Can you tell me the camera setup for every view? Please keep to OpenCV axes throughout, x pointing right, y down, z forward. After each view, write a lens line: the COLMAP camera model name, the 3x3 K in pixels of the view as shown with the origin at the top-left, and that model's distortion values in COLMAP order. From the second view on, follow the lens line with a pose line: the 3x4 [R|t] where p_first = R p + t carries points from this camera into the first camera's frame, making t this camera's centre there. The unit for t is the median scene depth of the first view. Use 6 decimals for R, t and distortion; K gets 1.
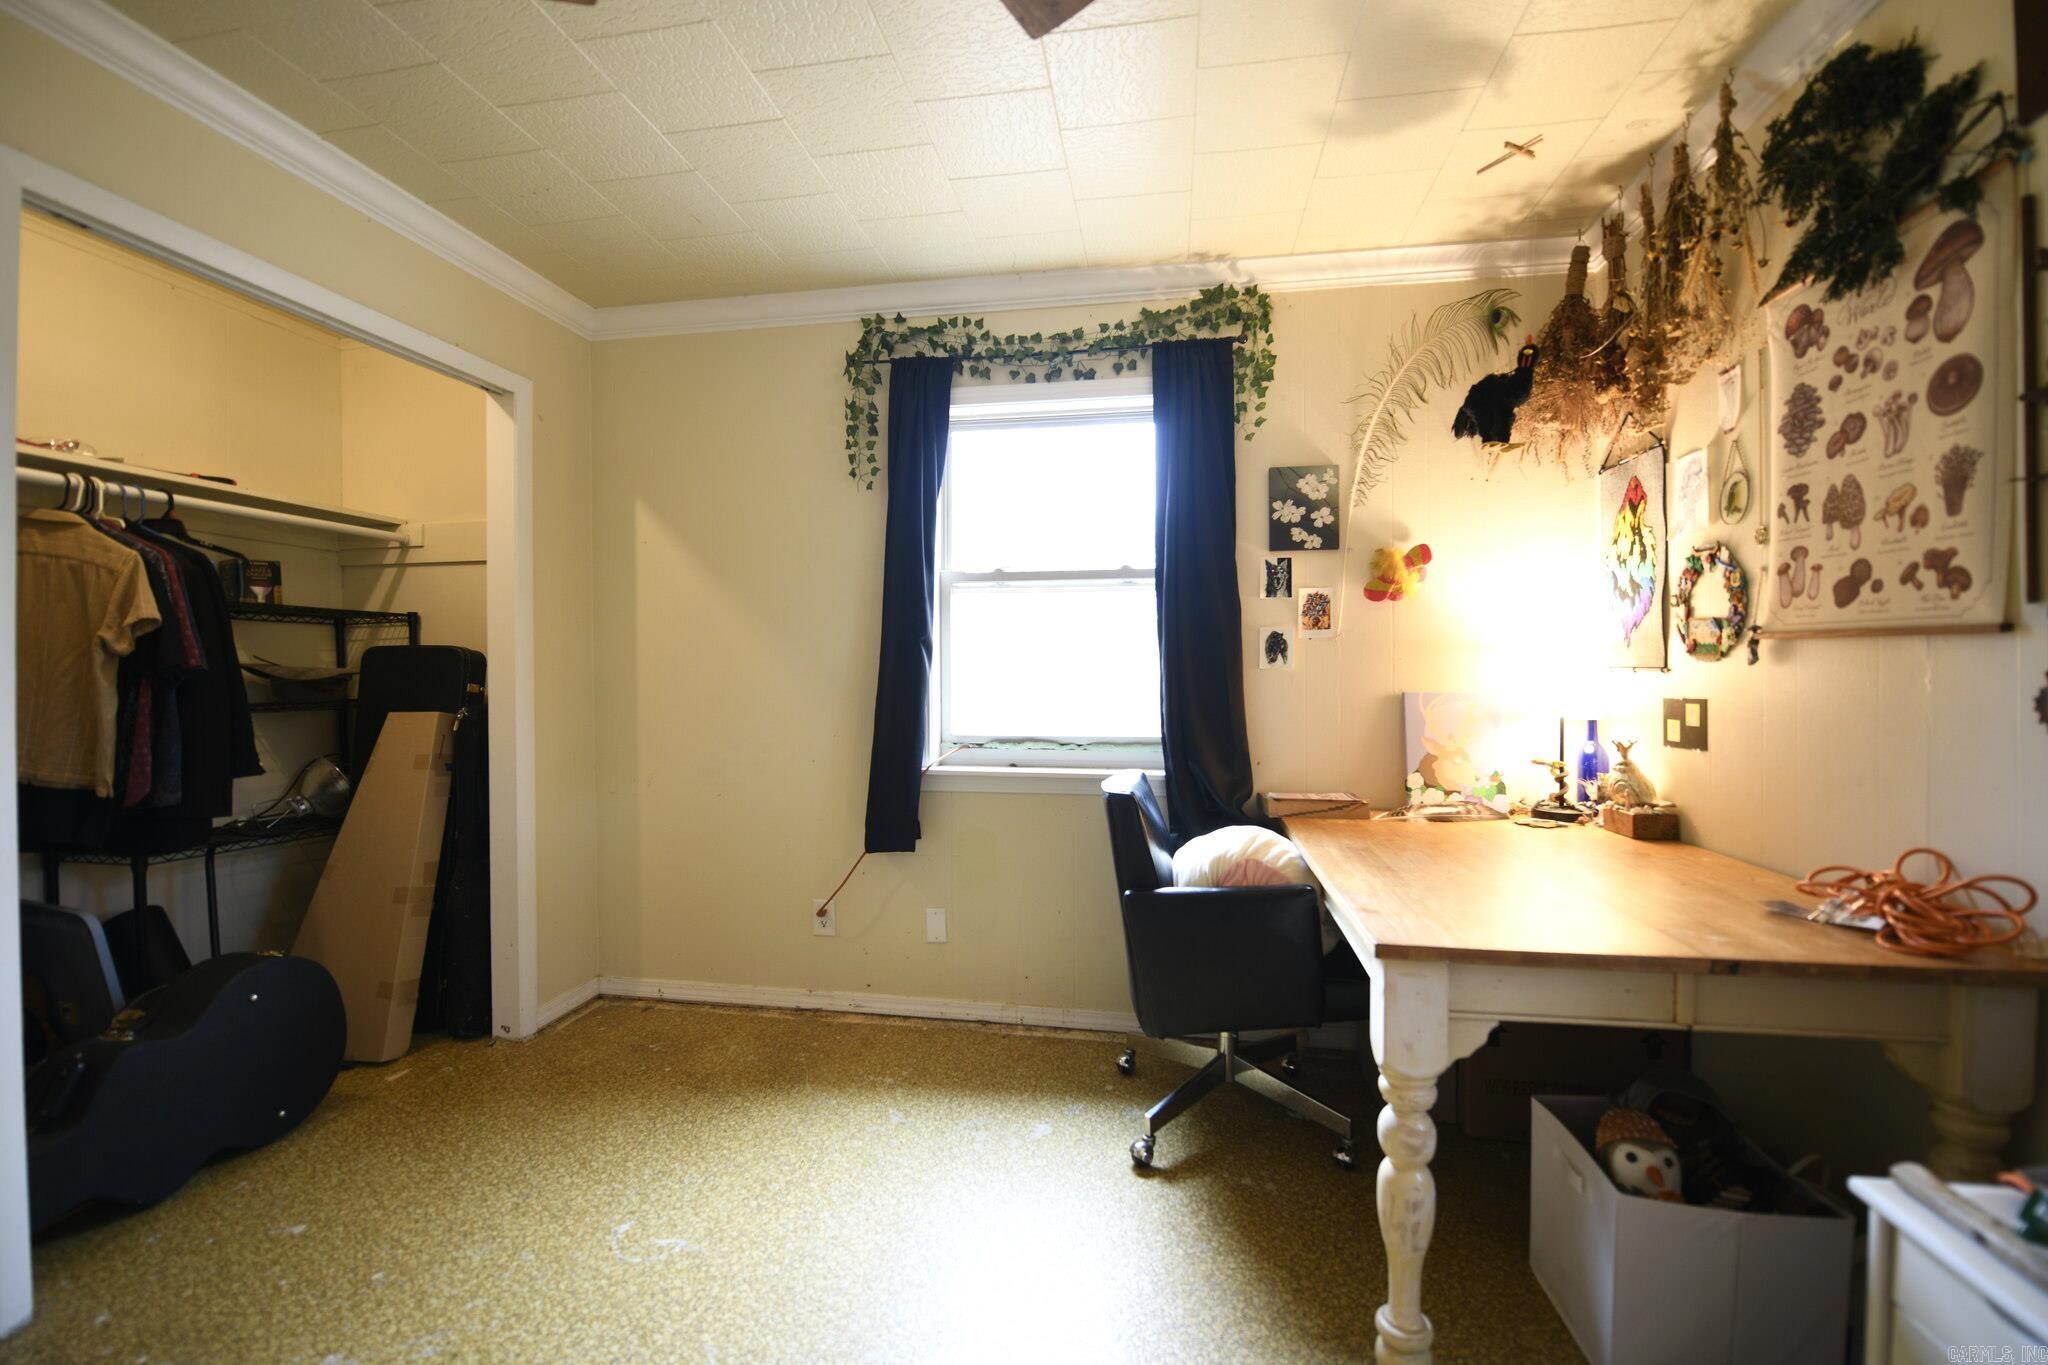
lens RADIAL K [[851.6, 0, 1021.6], [0, 851.6, 681.3], [0, 0, 1]] dist [-0.015338, -0.000826]
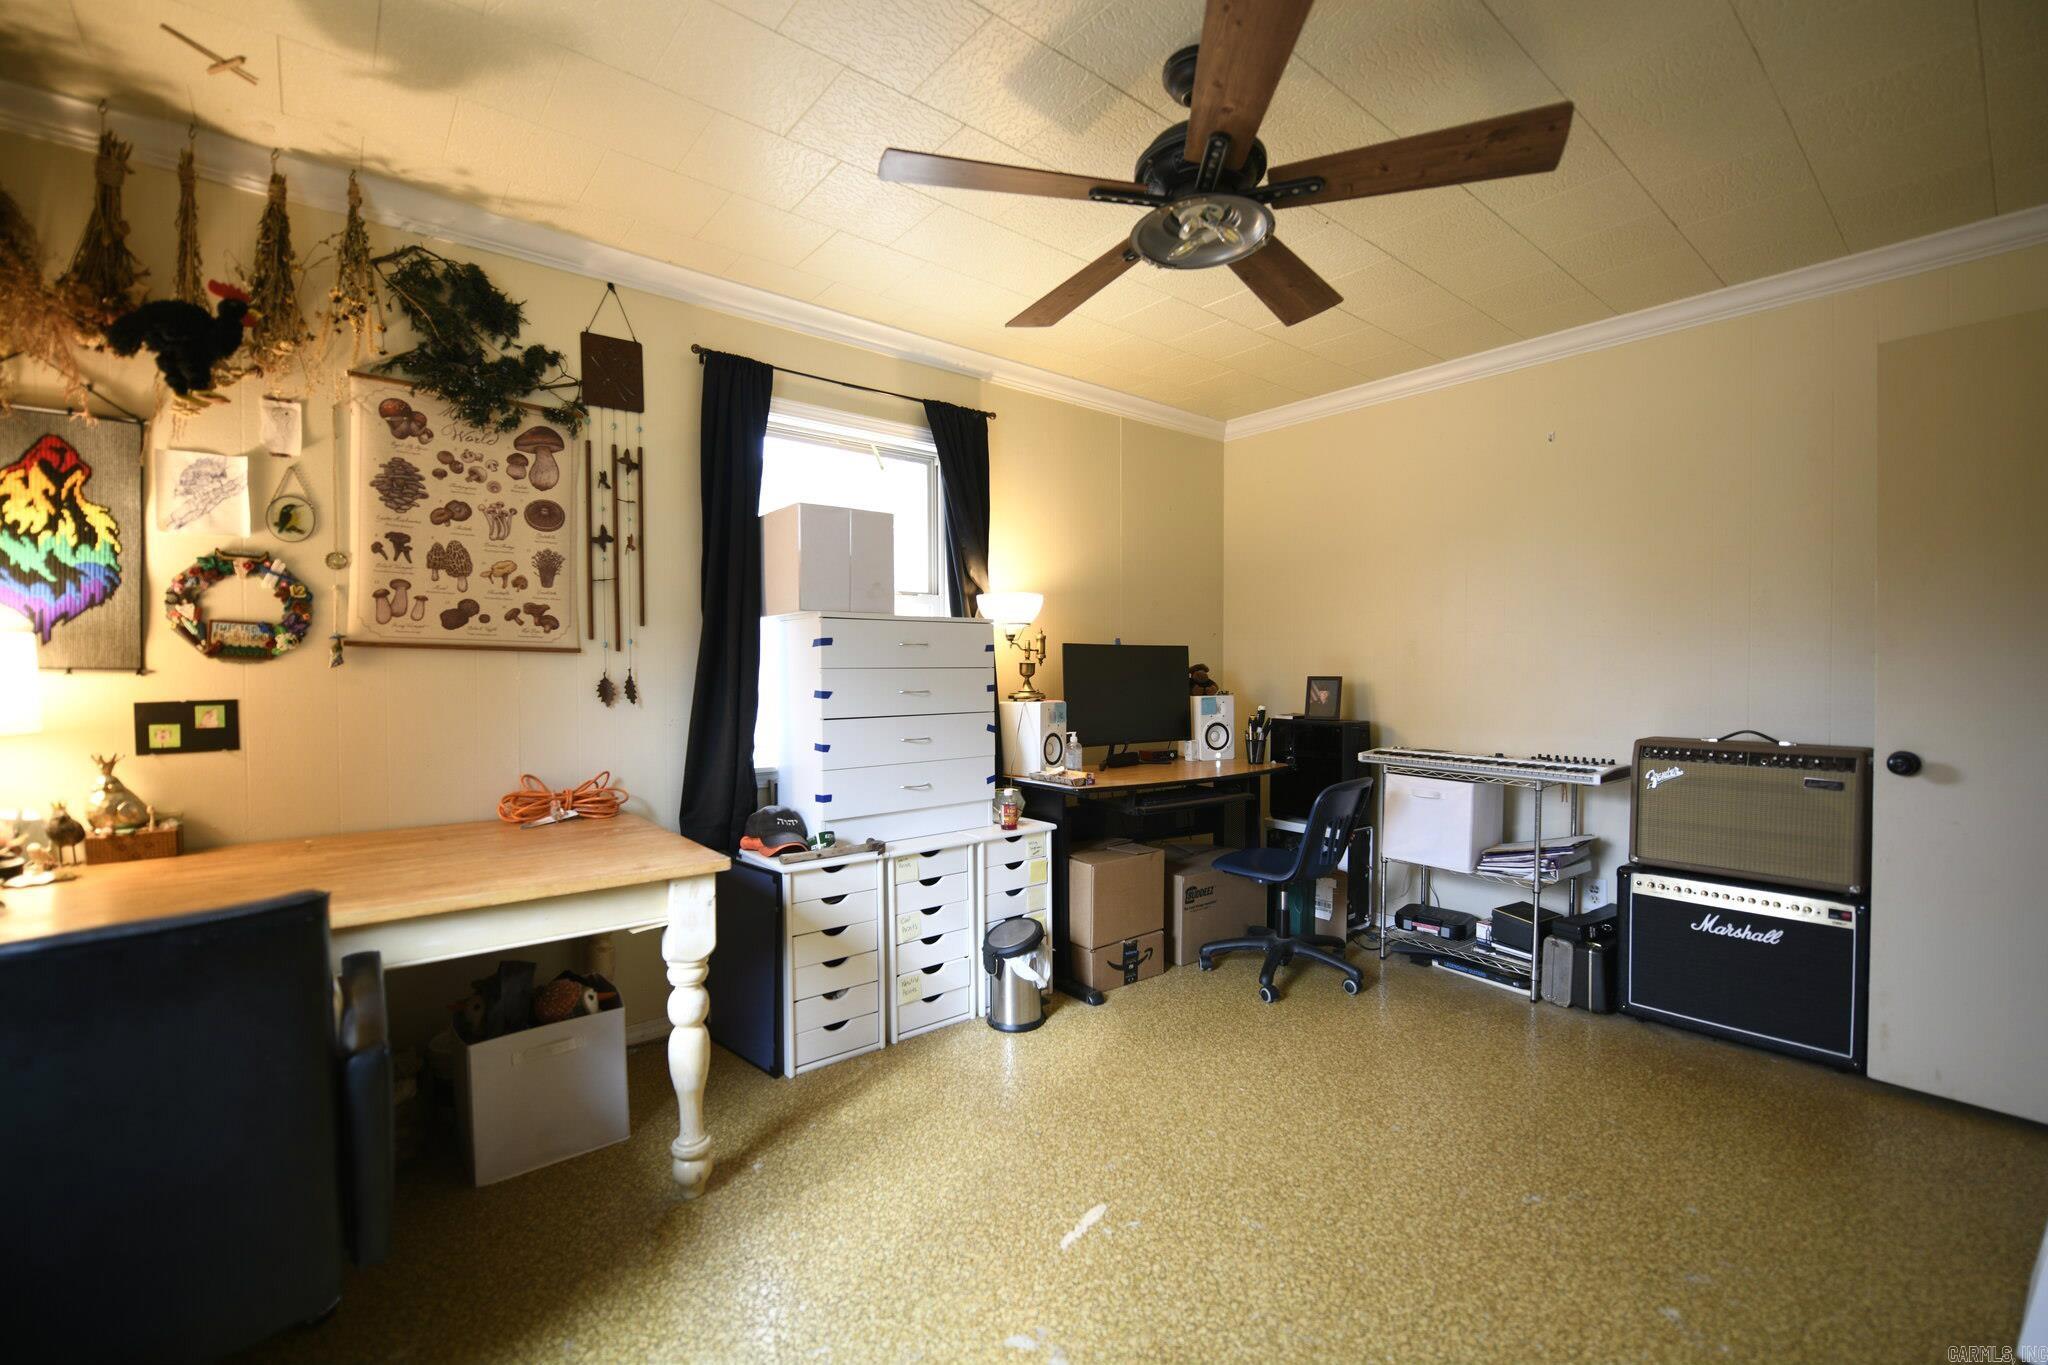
lens RADIAL K [[851.6, 0, 1021.6], [0, 851.6, 681.3], [0, 0, 1]] dist [-0.015338, -0.000826]
pose [[-0.757913, -0.002904, 0.652349, -0.731230], [0.010757, 0.999799, 0.016947, -0.010782], [-0.652266, 0.019862, -0.757729, 1.431591]]
